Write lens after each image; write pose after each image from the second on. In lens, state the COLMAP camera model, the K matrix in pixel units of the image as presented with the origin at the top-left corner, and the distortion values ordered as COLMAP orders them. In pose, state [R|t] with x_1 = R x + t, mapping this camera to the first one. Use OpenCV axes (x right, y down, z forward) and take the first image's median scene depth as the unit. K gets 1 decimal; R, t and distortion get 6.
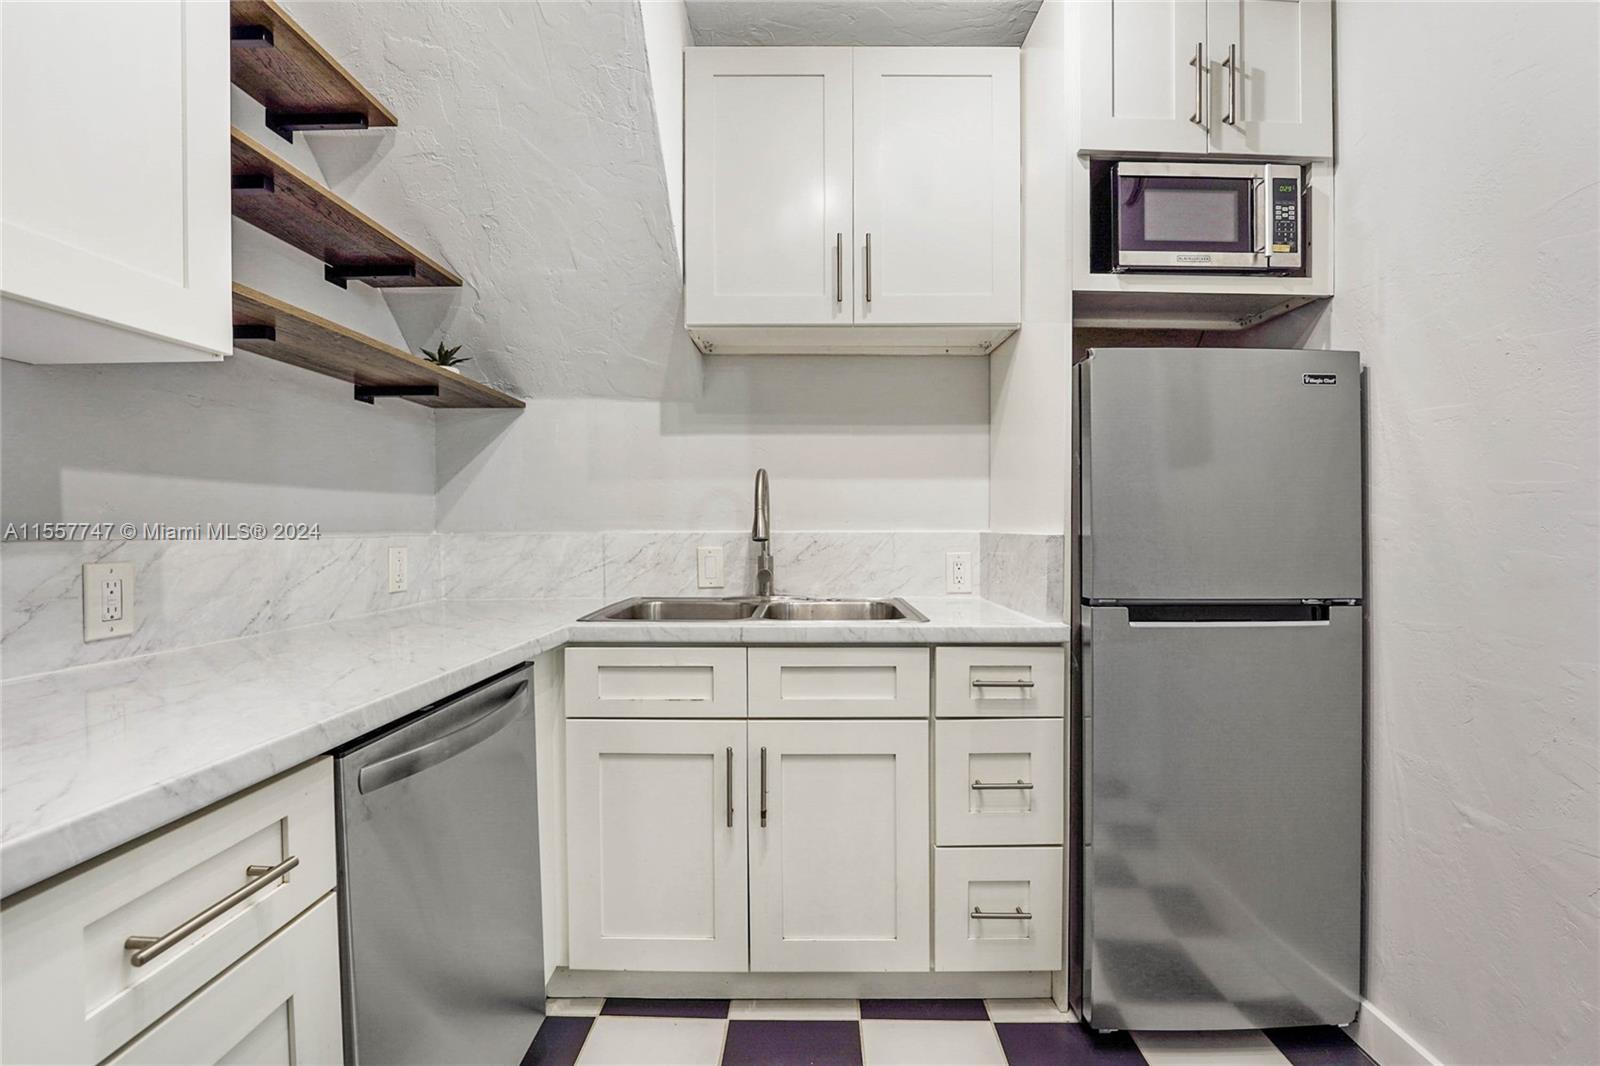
lens RADIAL K [[704.9, 0, 802.0], [0, 704.9, 530.1], [0, 0, 1]] dist [-0.007130, -0.000563]
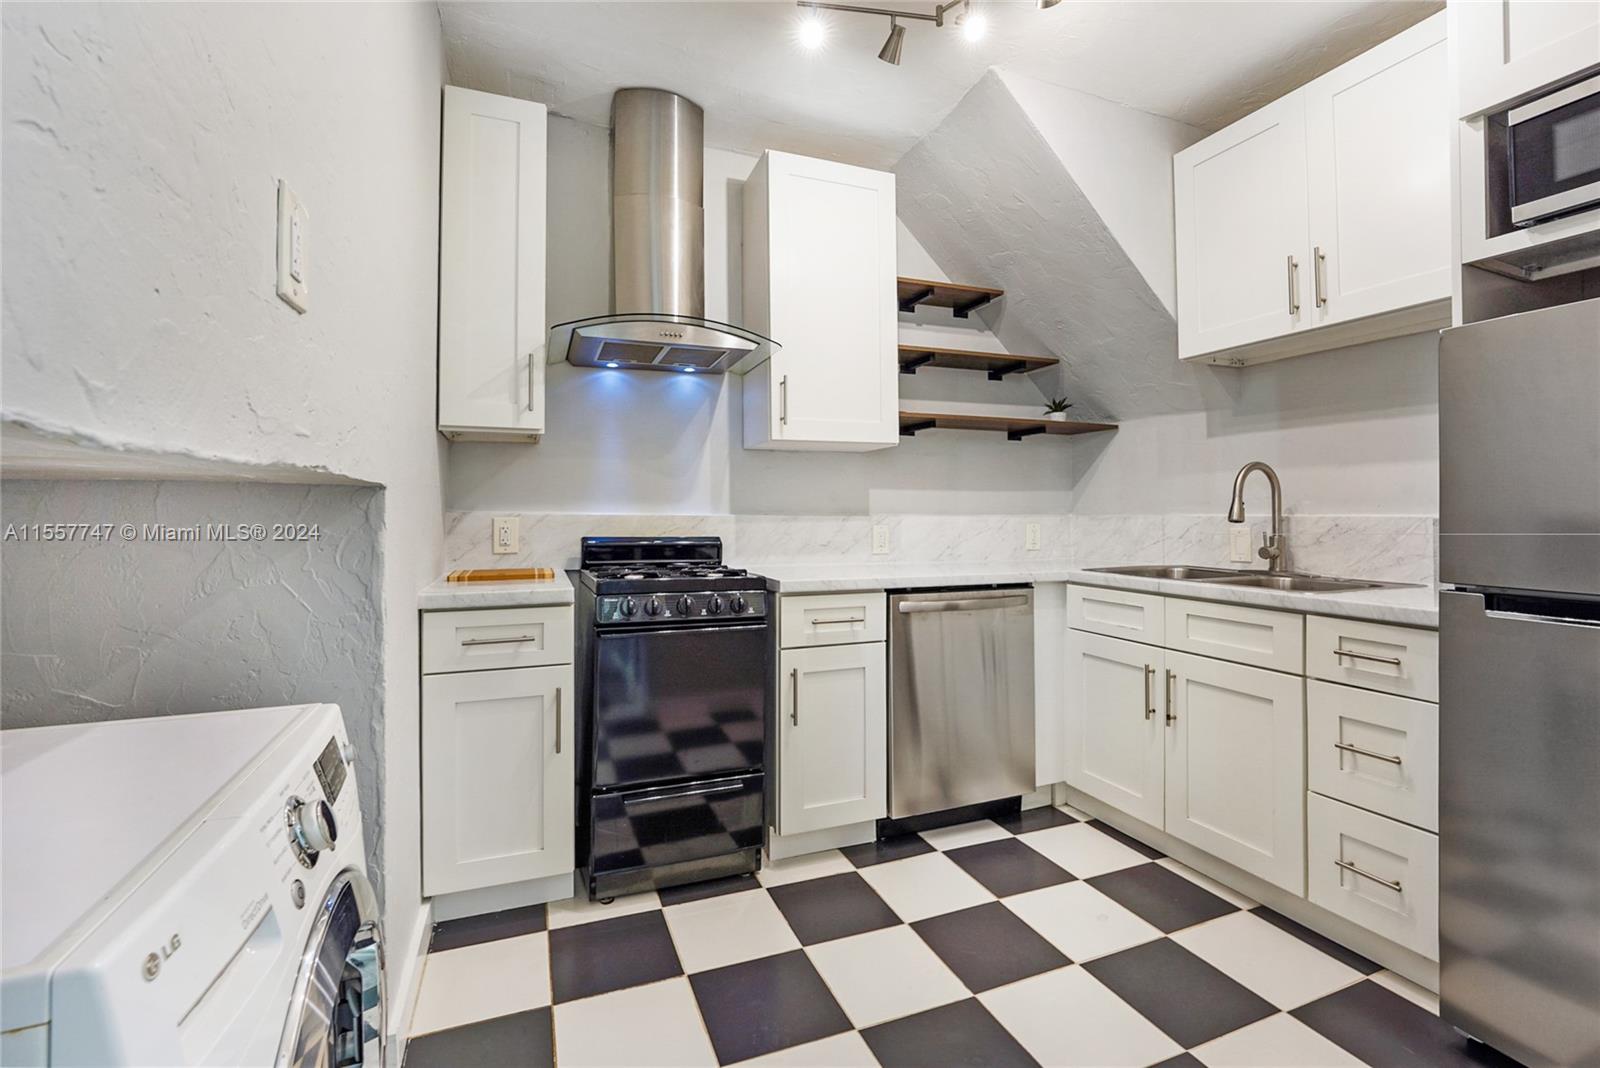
lens RADIAL K [[661.0, 0, 796.0], [0, 661.0, 517.3], [0, 0, 1]] dist [-0.019162, 0.001106]
pose [[0.387914, 0.005912, -0.921676, 0.832267], [-0.006124, 0.999974, 0.003837, 0.008535], [0.921675, 0.004156, 0.387940, -0.176213]]
